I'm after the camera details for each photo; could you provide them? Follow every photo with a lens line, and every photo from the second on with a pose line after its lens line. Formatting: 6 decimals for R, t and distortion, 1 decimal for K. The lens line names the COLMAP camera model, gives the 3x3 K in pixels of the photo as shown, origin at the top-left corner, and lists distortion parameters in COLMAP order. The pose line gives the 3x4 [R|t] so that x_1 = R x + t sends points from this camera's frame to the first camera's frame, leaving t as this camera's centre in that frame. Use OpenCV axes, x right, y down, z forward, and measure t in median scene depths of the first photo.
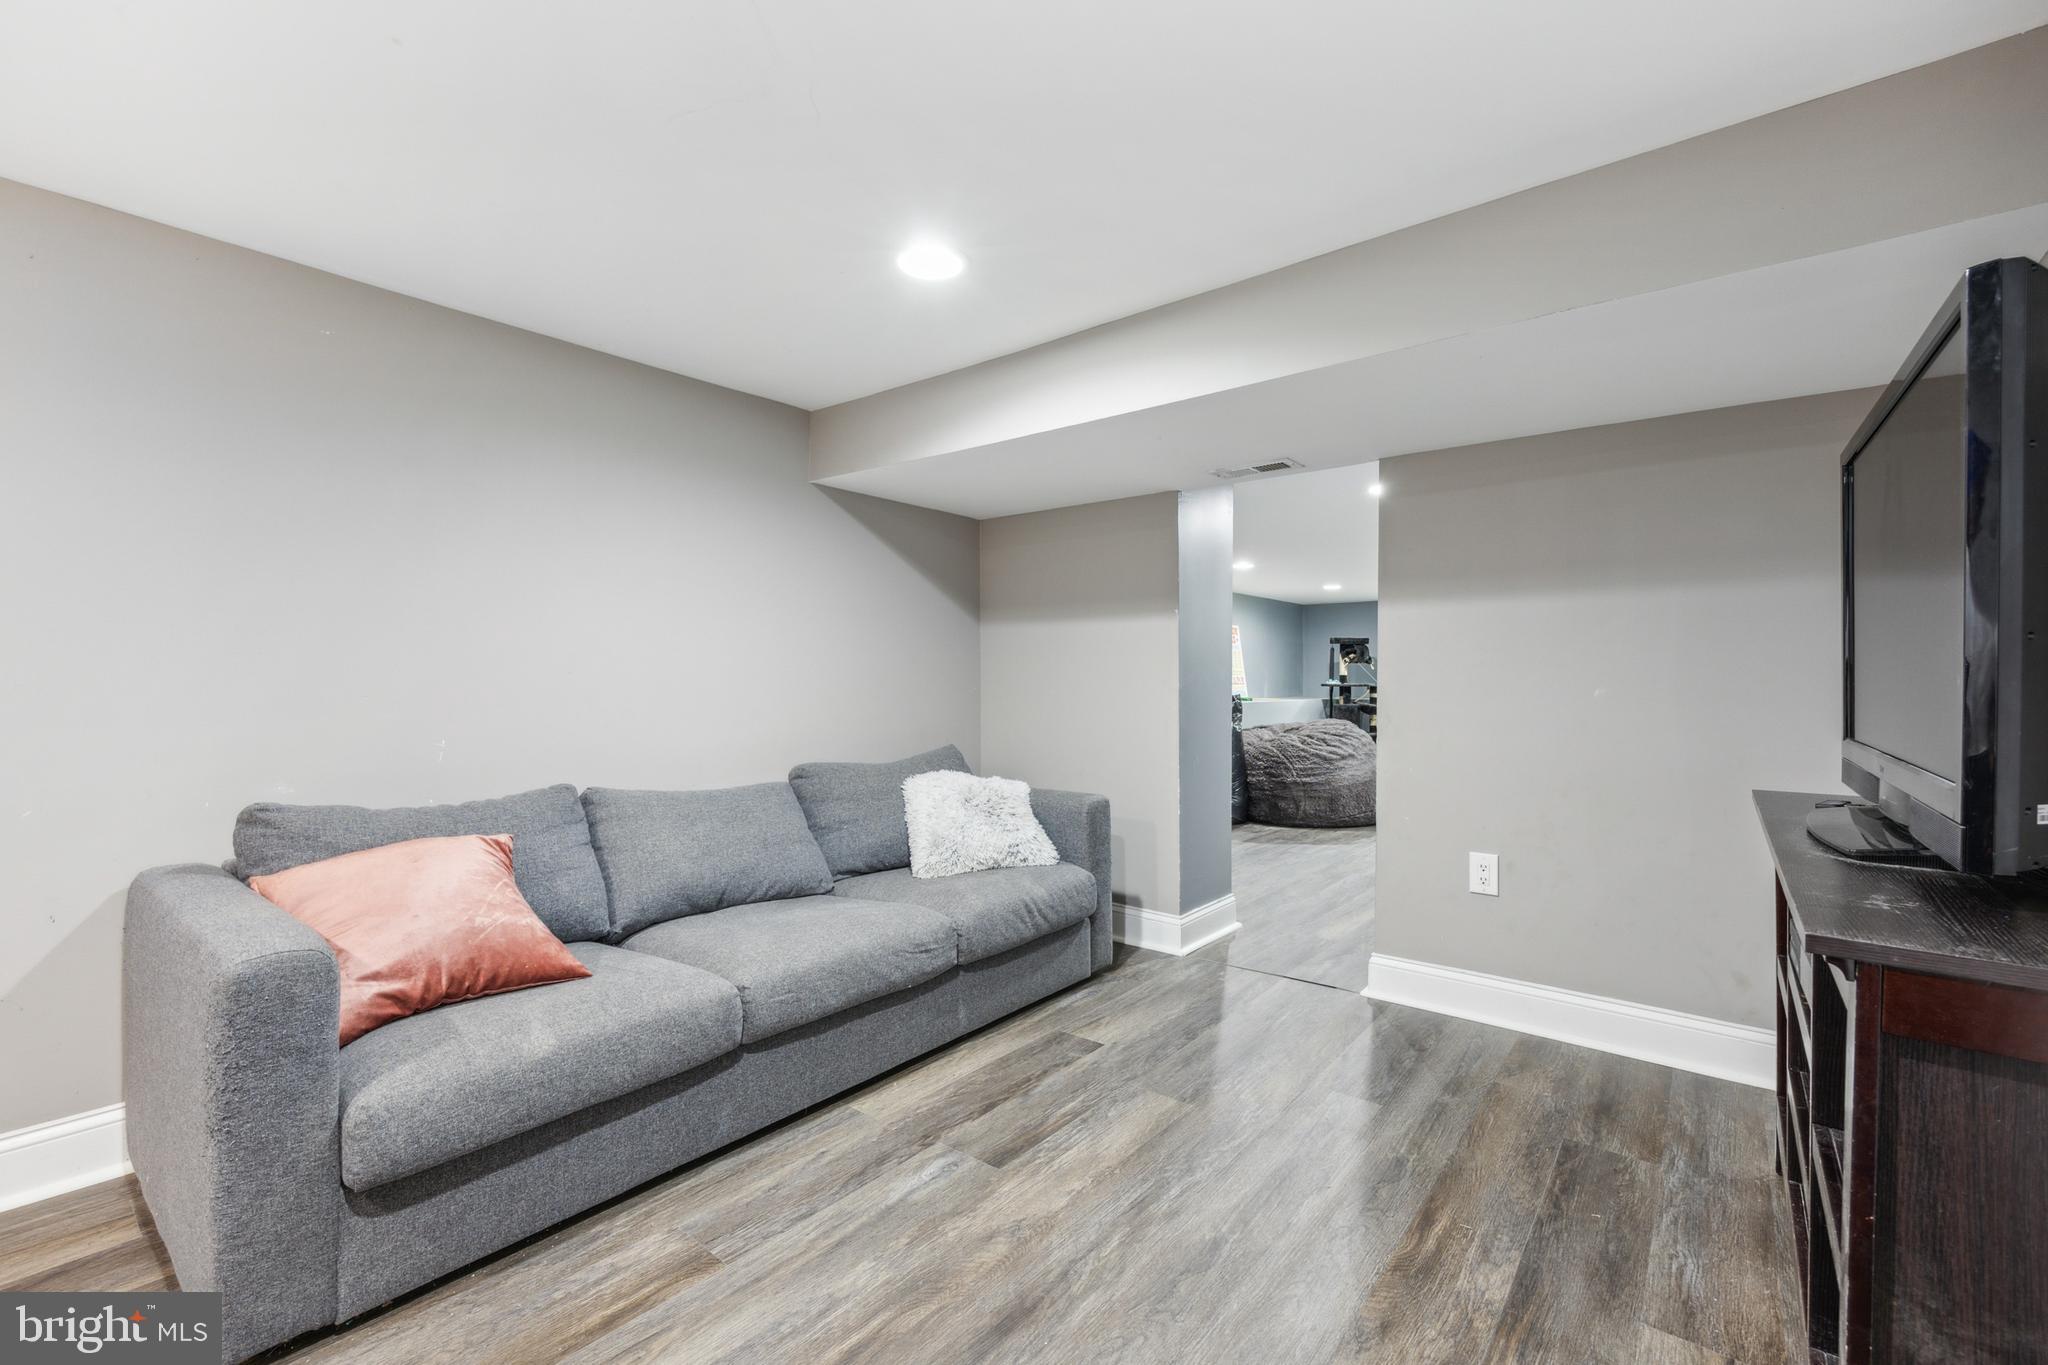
lens RADIAL K [[870.7, 0, 1024.0], [0, 870.7, 682.5], [0, 0, 1]] dist [0.000996, 0.000047]
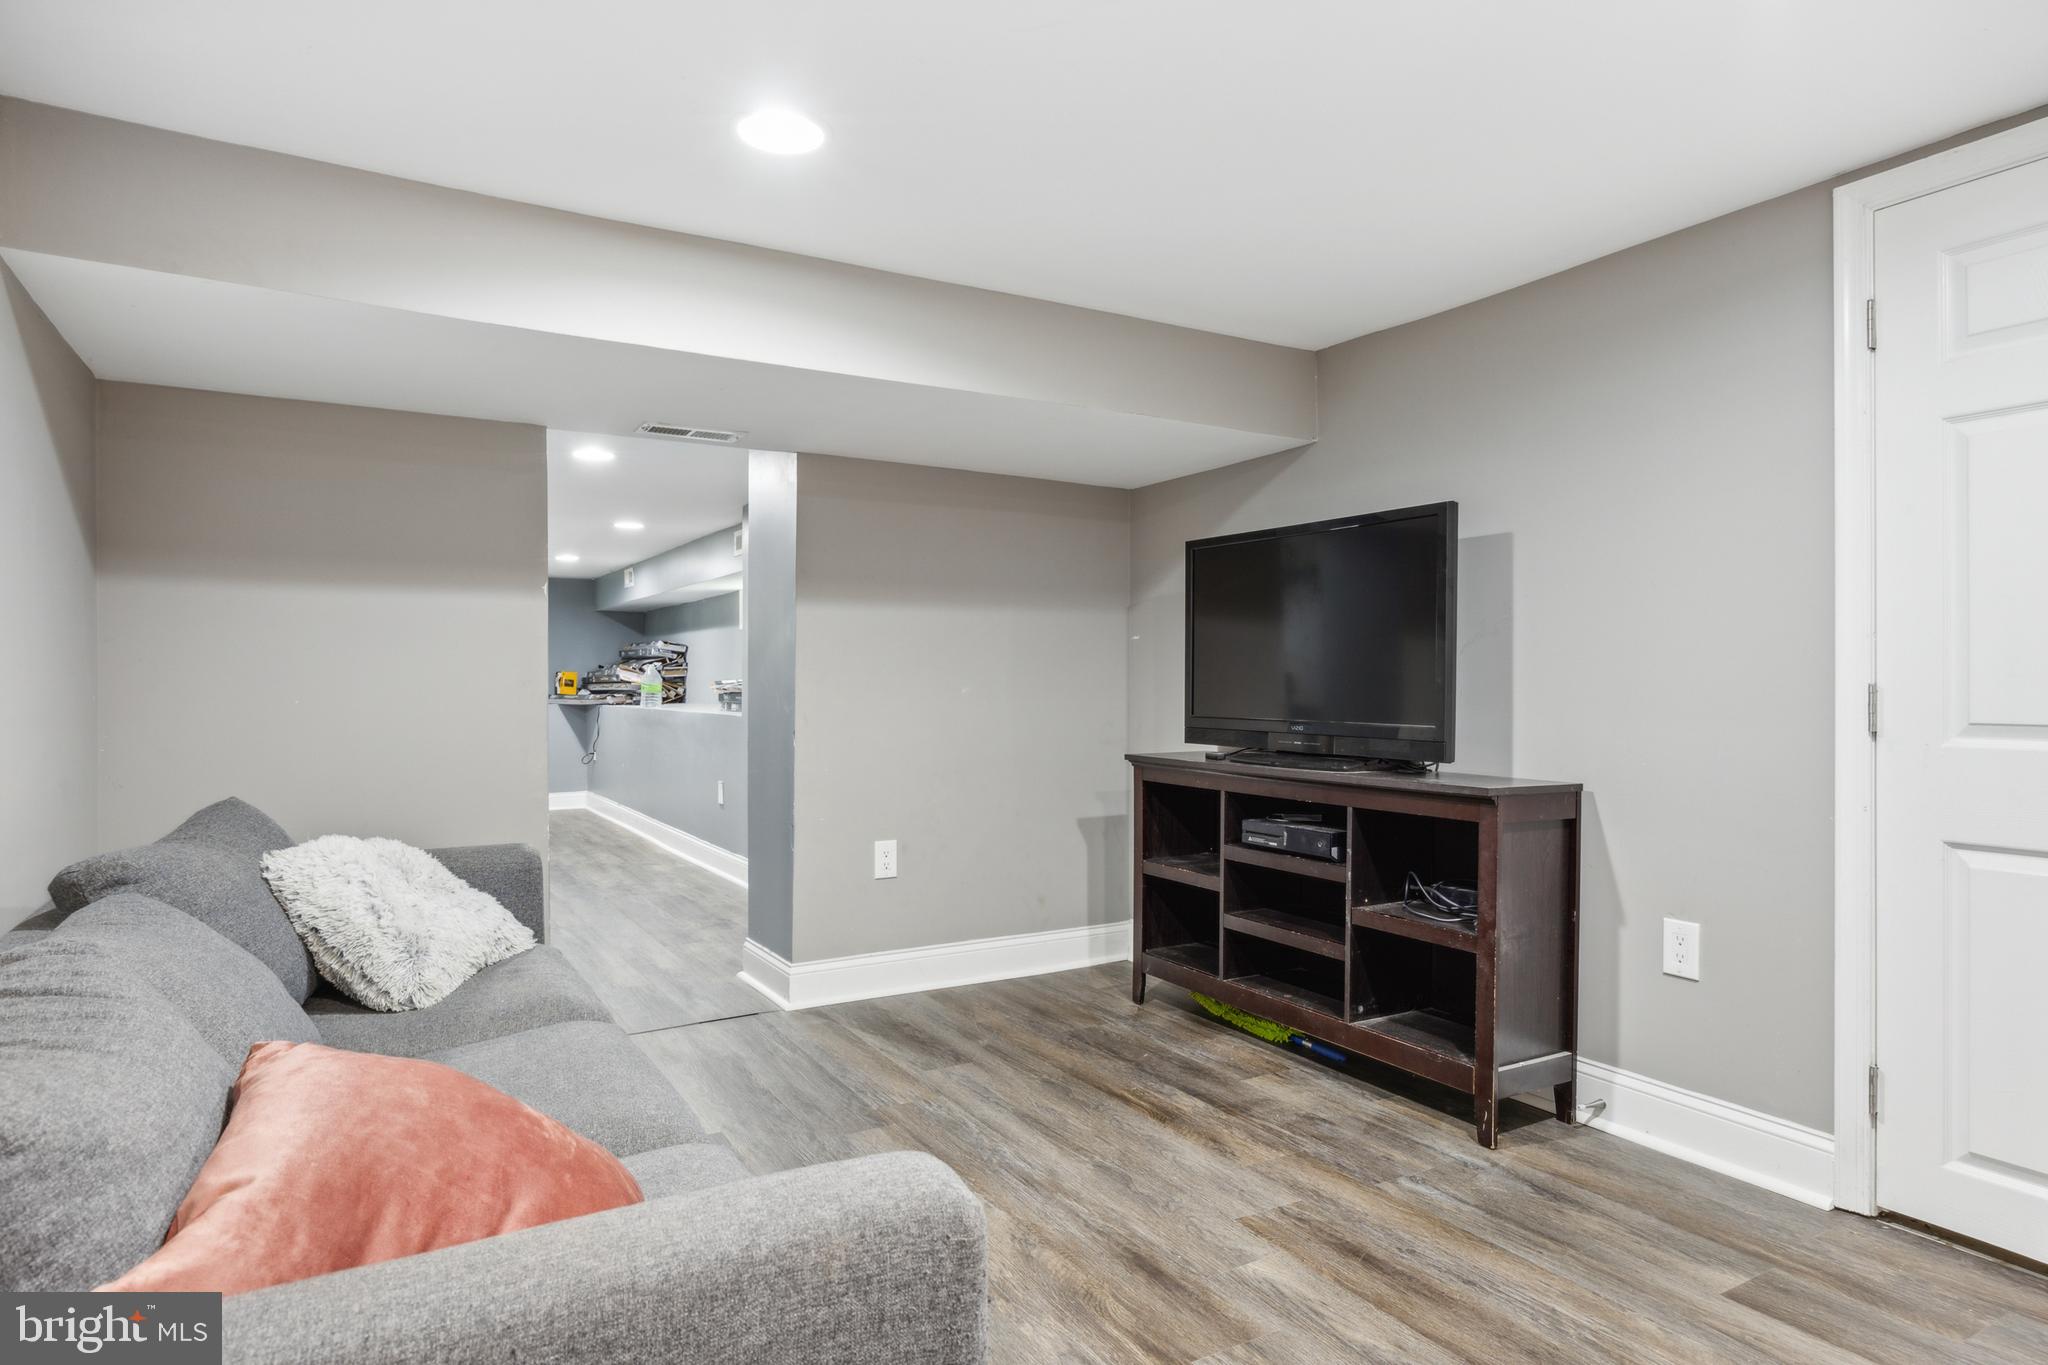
lens RADIAL K [[1150.8, 0, 1024.0], [0, 1150.8, 682.5], [0, 0, 1]] dist [-0.001111, 0.000566]
pose [[0.343373, -0.002687, 0.939195, -1.077423], [0.003609, 0.999992, 0.001541, -0.003986], [-0.939192, 0.002860, 0.343380, 0.487076]]
